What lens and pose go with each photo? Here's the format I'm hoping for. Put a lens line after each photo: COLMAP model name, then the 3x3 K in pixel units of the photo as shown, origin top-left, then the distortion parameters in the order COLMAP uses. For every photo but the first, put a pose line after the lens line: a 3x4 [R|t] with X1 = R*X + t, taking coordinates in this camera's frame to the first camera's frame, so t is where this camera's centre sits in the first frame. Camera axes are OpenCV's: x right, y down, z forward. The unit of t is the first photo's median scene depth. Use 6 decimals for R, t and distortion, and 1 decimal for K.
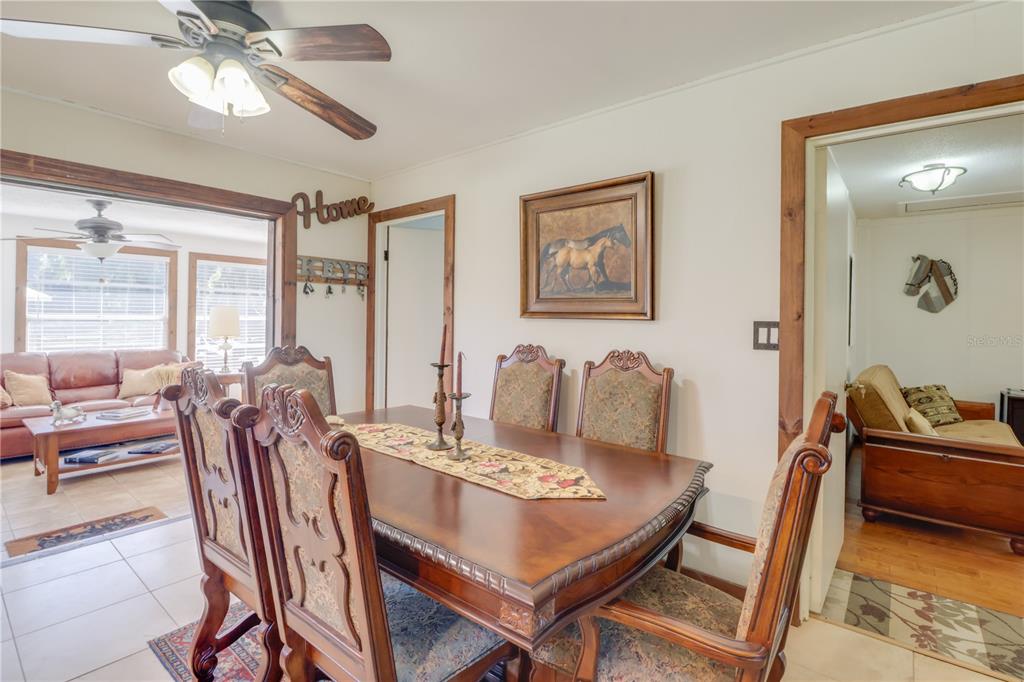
lens RADIAL K [[485.4, 0, 511.6], [0, 485.4, 332.1], [0, 0, 1]] dist [-0.022162, -0.002254]
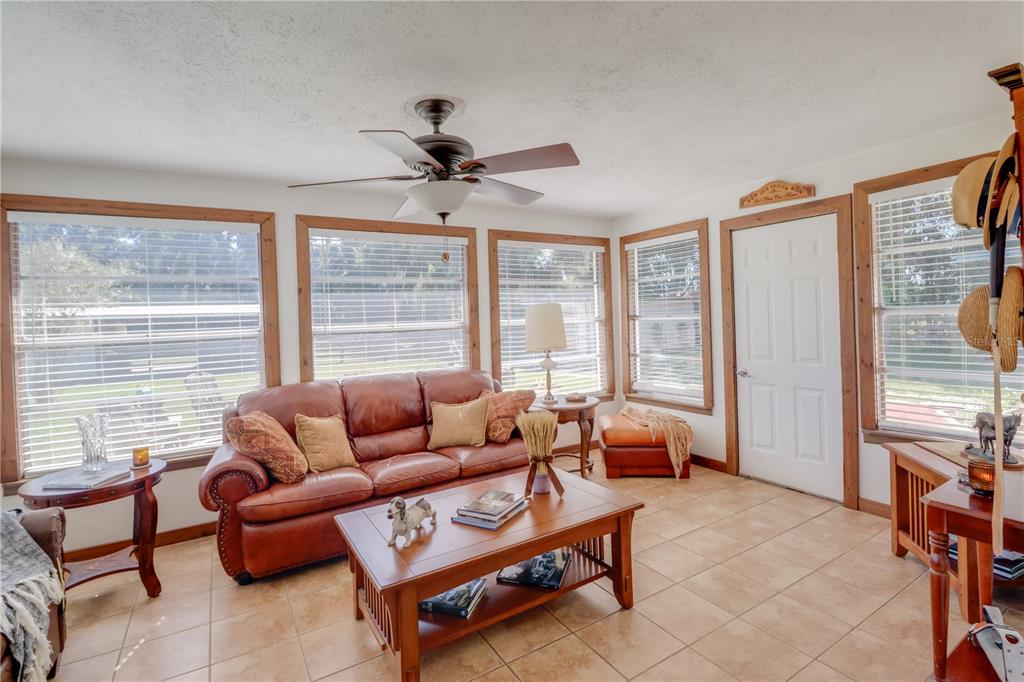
lens RADIAL K [[485.4, 0, 512.1], [0, 485.4, 337.6], [0, 0, 1]] dist [-0.022162, -0.002254]
pose [[0.938155, -0.031372, -0.344791, -0.474033], [0.036515, 0.999298, 0.008432, -0.015391], [0.344285, -0.020501, 0.938642, 0.405220]]
